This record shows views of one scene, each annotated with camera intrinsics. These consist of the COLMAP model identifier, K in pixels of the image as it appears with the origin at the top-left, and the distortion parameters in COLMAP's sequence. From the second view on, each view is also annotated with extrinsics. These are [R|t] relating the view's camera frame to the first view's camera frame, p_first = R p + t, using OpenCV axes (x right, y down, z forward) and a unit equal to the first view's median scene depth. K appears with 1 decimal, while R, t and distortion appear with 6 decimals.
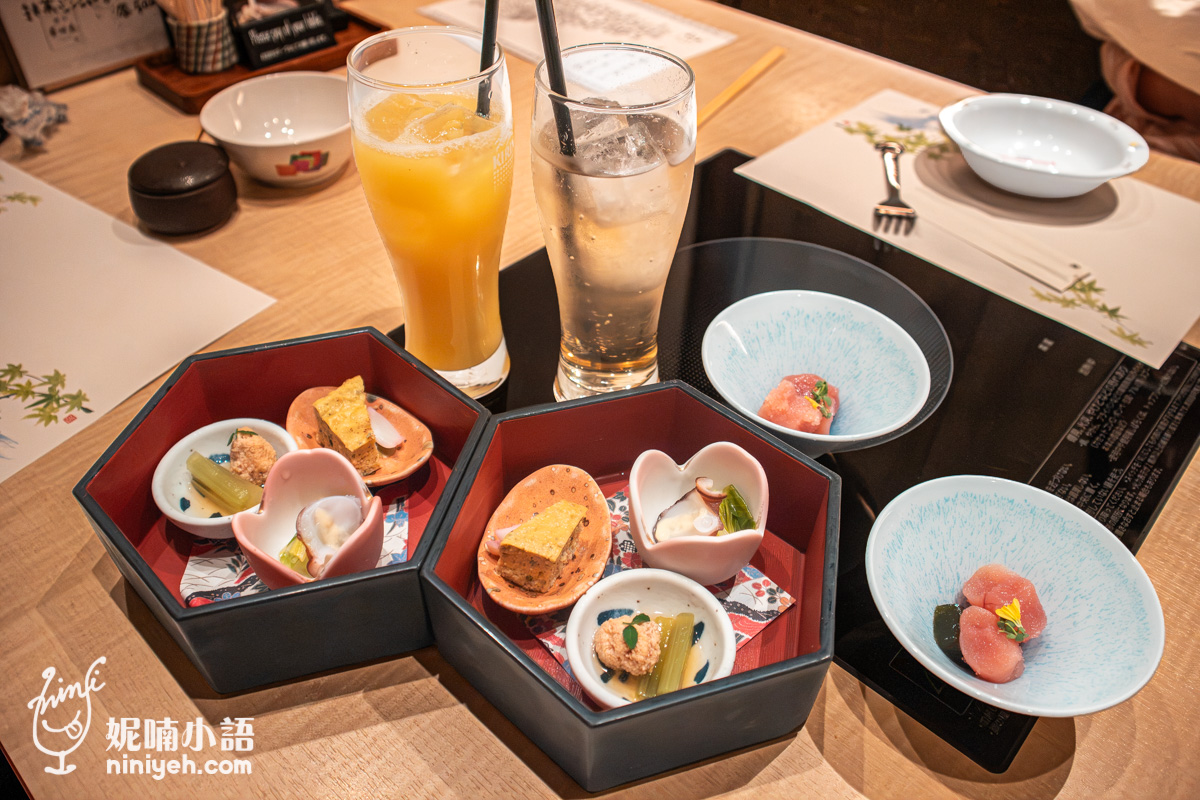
lens RADIAL K [[950.9, 0, 602.2], [0, 950.9, 400.2], [0, 0, 1]] dist [-0.002010, -0.000455]
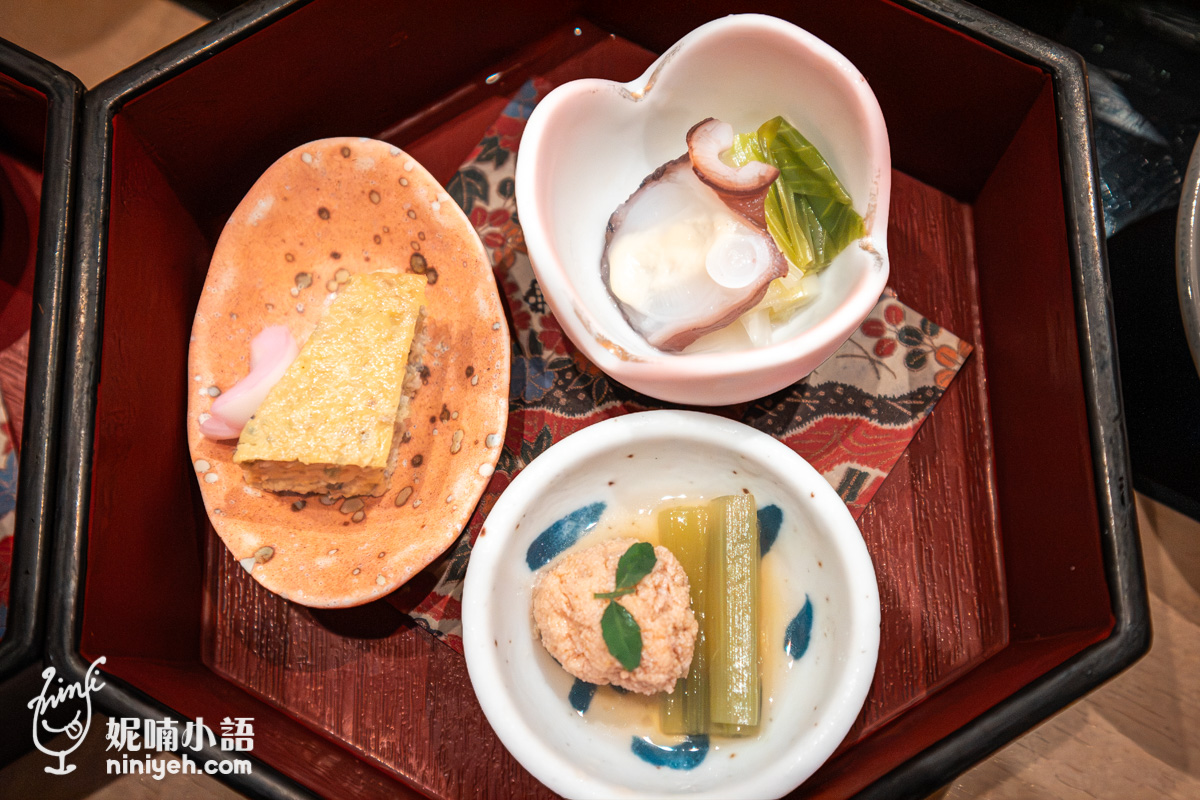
lens RADIAL K [[1455.0, 0, 596.3], [0, 1455.0, 400.5], [0, 0, 1]] dist [-0.004699, 0.000000]
pose [[0.968350, -0.249569, -0.003709, 0.041287], [0.210165, 0.807263, 0.551505, -0.156751], [-0.134644, -0.534829, 0.834164, 0.481245]]
